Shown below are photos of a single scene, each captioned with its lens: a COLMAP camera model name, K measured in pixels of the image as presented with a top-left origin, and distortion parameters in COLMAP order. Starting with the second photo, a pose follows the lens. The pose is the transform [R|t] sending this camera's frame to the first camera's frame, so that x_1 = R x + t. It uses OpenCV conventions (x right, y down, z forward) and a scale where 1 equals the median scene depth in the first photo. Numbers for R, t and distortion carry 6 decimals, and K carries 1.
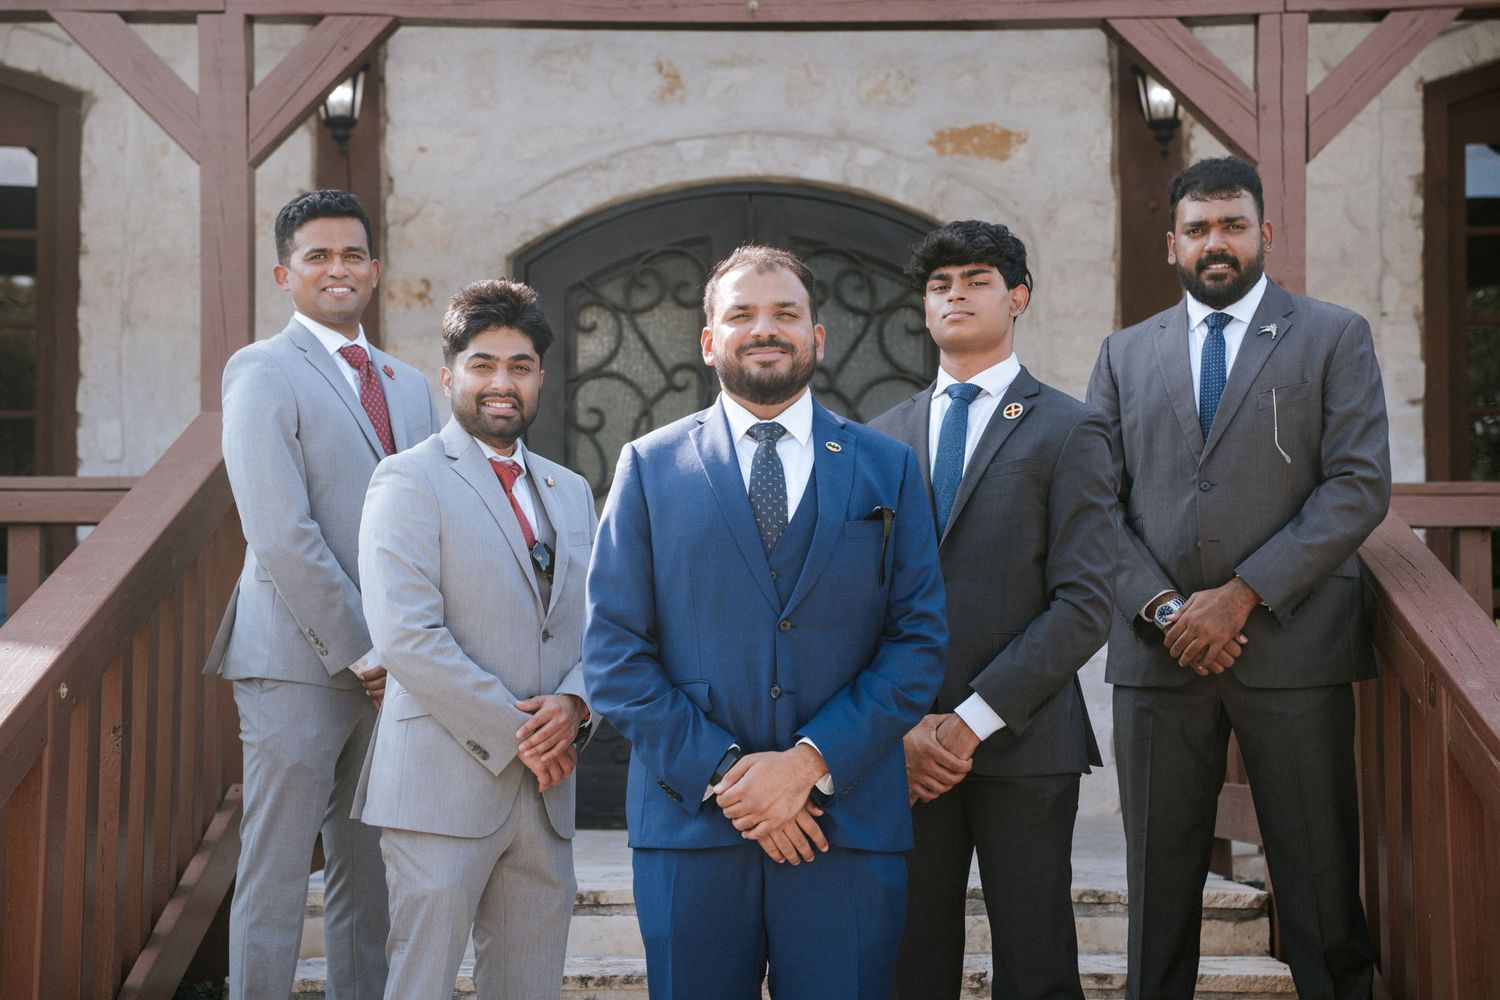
lens RADIAL K [[3034.5, 0, 746.0], [0, 3034.5, 498.6], [0, 0, 1]] dist [0.454139, 0.000000]
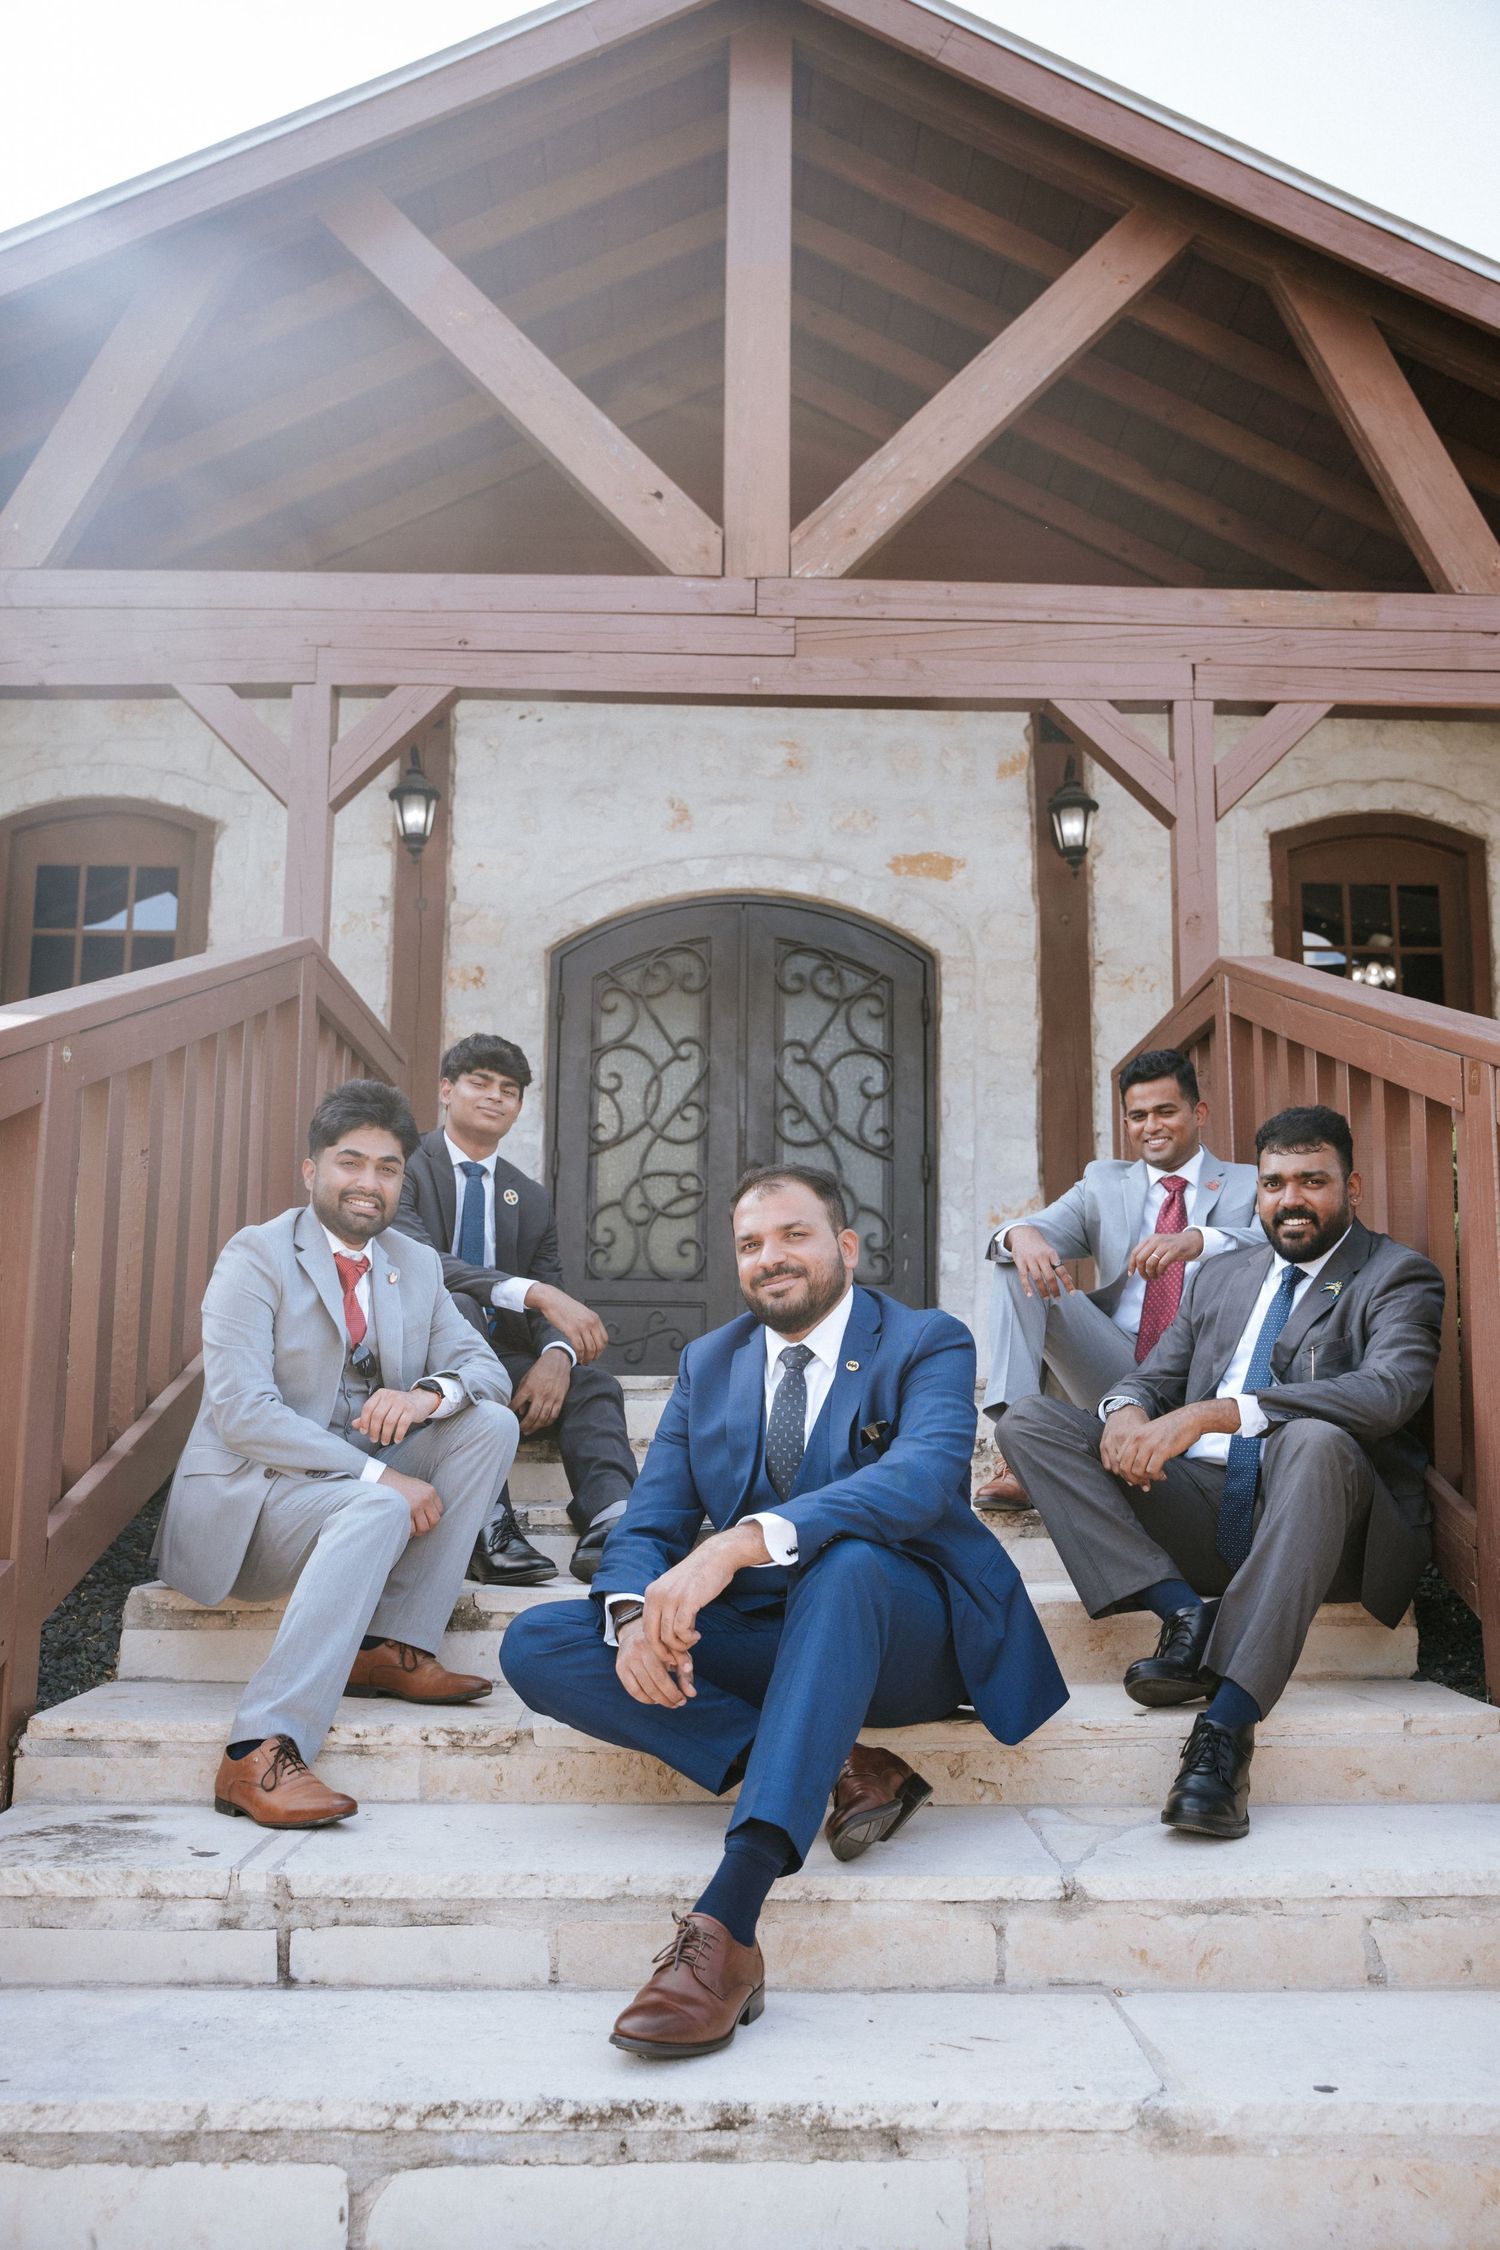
lens RADIAL K [[2029.0, 0, 757.3], [0, 2029.0, 1125.9], [0, 0, 1]] dist [-0.001596, -0.000573]
pose [[0.999666, 0.012122, 0.022827, -0.010731], [-0.009777, 0.994921, -0.100179, 0.072507], [-0.023926, 0.099922, 0.994708, 0.189733]]
